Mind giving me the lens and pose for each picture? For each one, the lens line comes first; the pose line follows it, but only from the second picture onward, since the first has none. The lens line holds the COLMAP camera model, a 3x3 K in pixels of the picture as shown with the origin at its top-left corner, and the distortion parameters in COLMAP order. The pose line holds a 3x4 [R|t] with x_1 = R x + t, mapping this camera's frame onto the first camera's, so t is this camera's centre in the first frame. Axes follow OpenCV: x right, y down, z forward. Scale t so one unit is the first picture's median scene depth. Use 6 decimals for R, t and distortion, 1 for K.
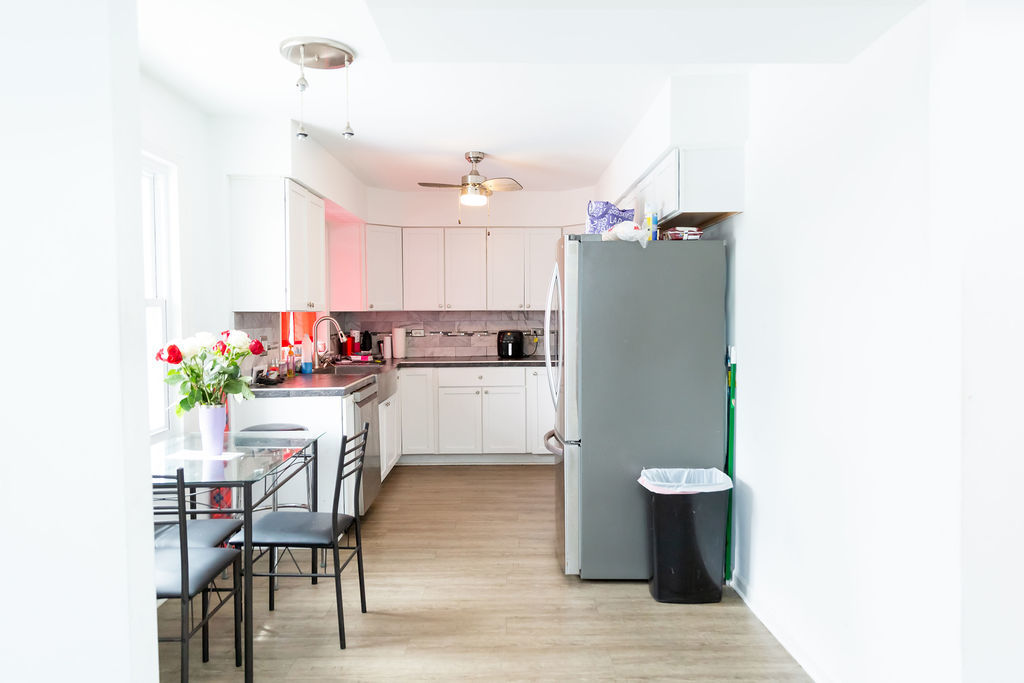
lens RADIAL K [[684.1, 0, 513.0], [0, 684.1, 337.4], [0, 0, 1]] dist [0.008499, -0.000841]
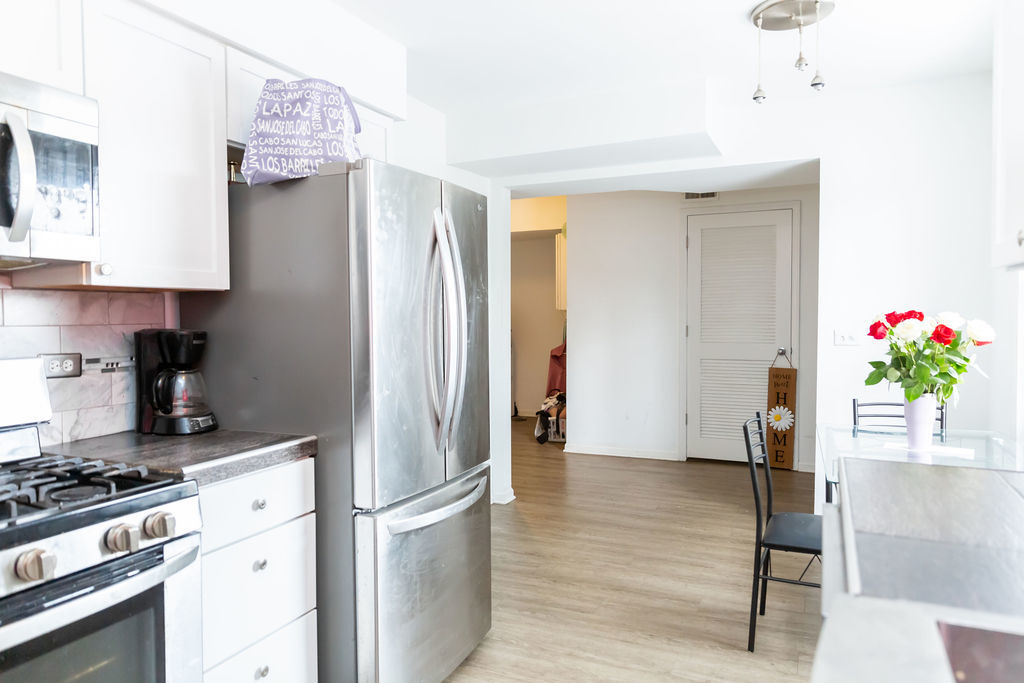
lens RADIAL K [[685.5, 0, 522.2], [0, 685.5, 337.2], [0, 0, 1]] dist [0.004330, 0.000279]
pose [[-0.912229, -0.002793, 0.409670, -0.203290], [0.025645, 0.997626, 0.063905, -0.027263], [-0.408876, 0.068802, -0.909993, 1.231098]]
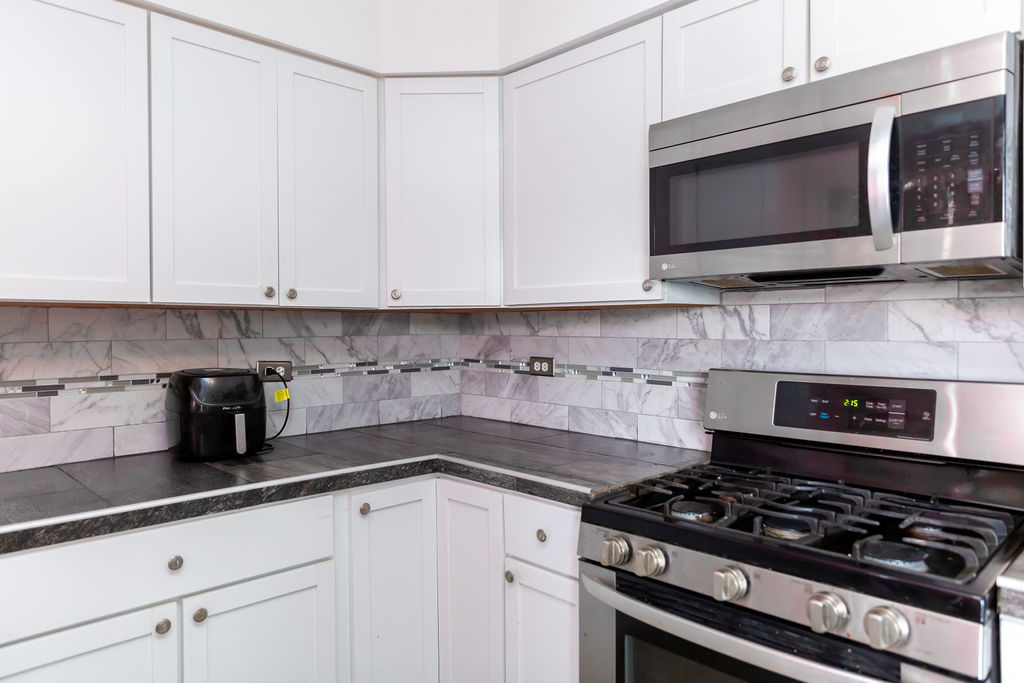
lens RADIAL K [[684.1, 0, 513.0], [0, 684.1, 337.4], [0, 0, 1]] dist [0.008499, -0.000841]
pose [[0.726406, -0.006874, 0.687232, -0.167296], [0.029874, 0.999321, -0.021581, -0.019958], [-0.686617, 0.036207, 0.726118, 0.933898]]
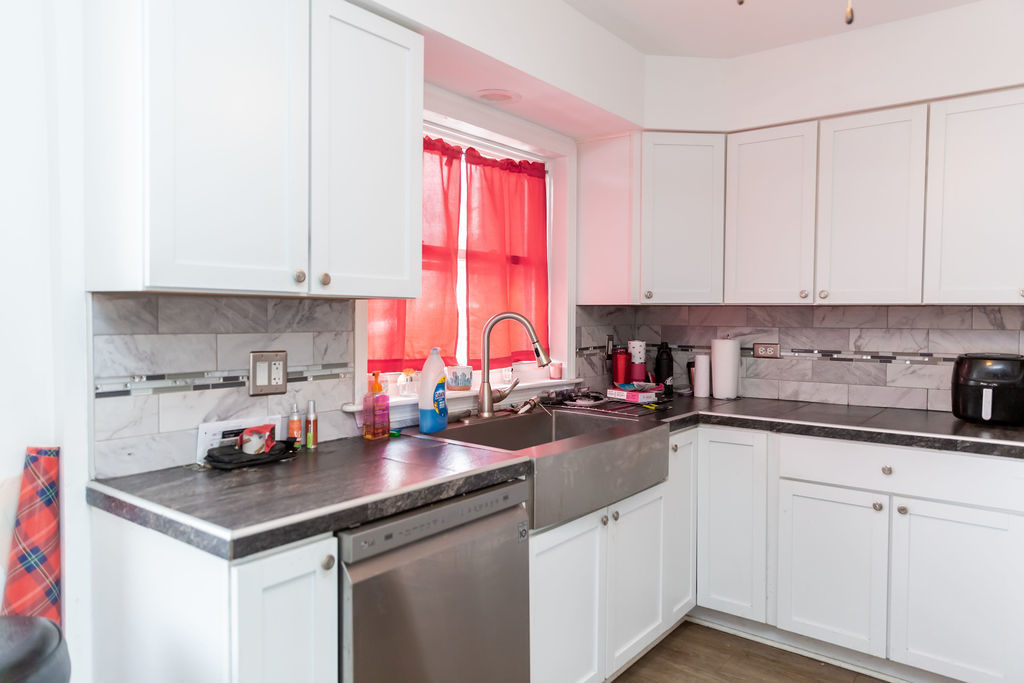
lens RADIAL K [[684.1, 0, 513.0], [0, 684.1, 337.4], [0, 0, 1]] dist [0.008499, -0.000841]
pose [[0.782443, 0.033366, -0.621828, 0.035986], [-0.035723, 0.999324, 0.008672, -0.019139], [0.621697, 0.015428, 0.783106, 0.703796]]
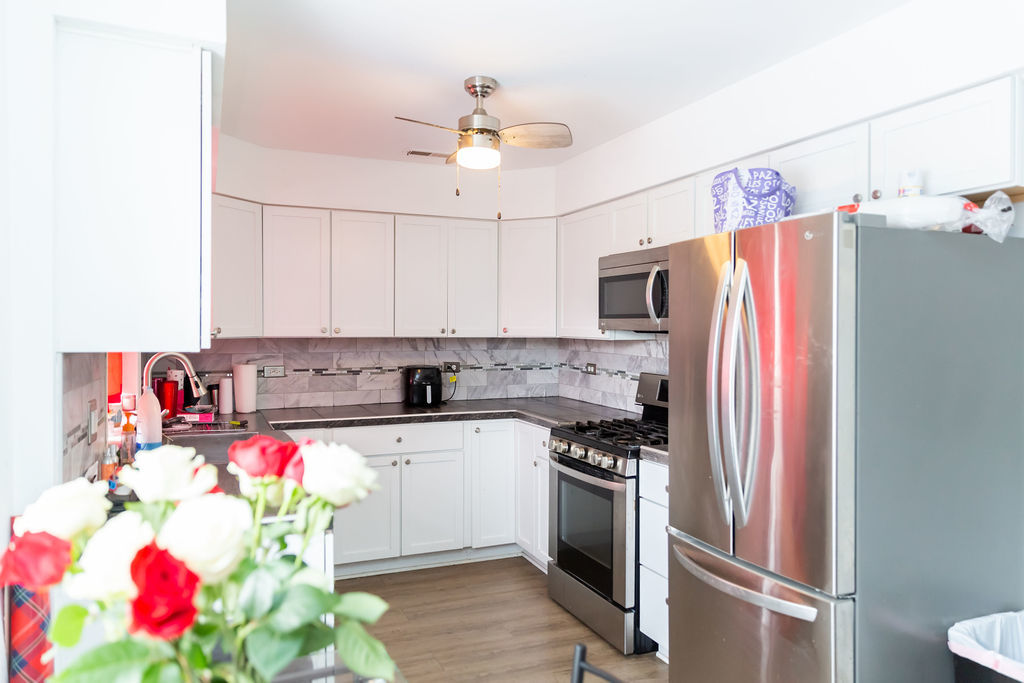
lens RADIAL K [[711.3, 0, 512.0], [0, 711.3, 341.5], [0, 0, 1]] dist [0.002057, -0.000222]
pose [[0.921938, 0.000923, 0.387337, -0.271738], [0.007003, 0.999794, -0.019050, -0.028470], [-0.387275, 0.020275, 0.921741, 0.421123]]
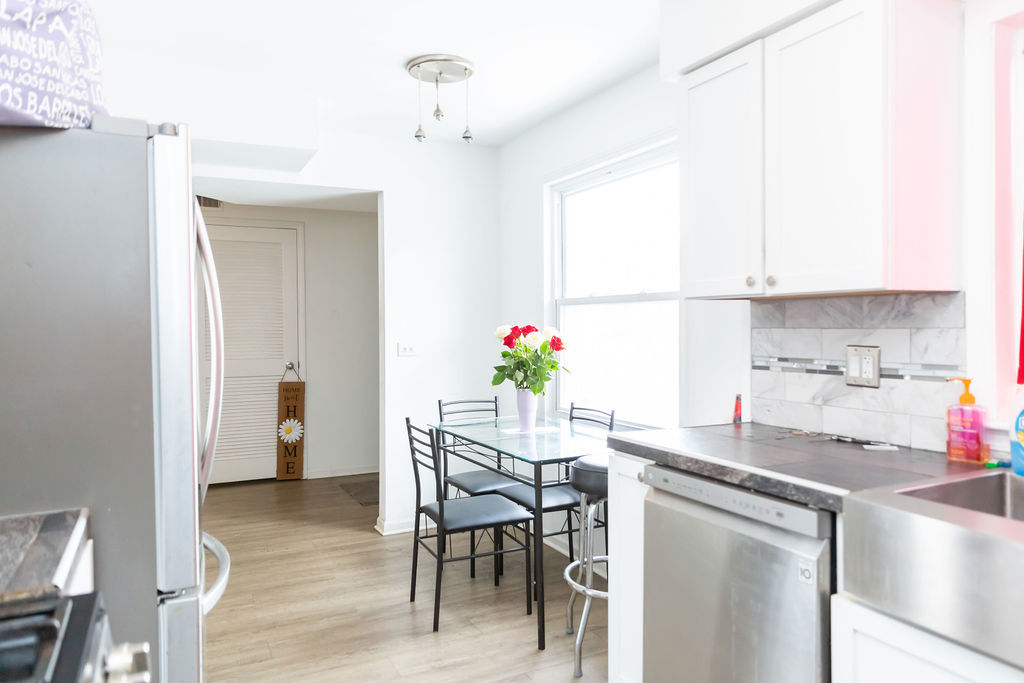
lens RADIAL K [[684.1, 0, 513.0], [0, 684.1, 337.4], [0, 0, 1]] dist [0.008499, -0.000841]
pose [[-0.895635, 0.021707, -0.444261, 0.062175], [-0.001525, 0.998653, 0.051870, -0.030078], [0.444788, 0.047134, -0.894395, 1.238306]]
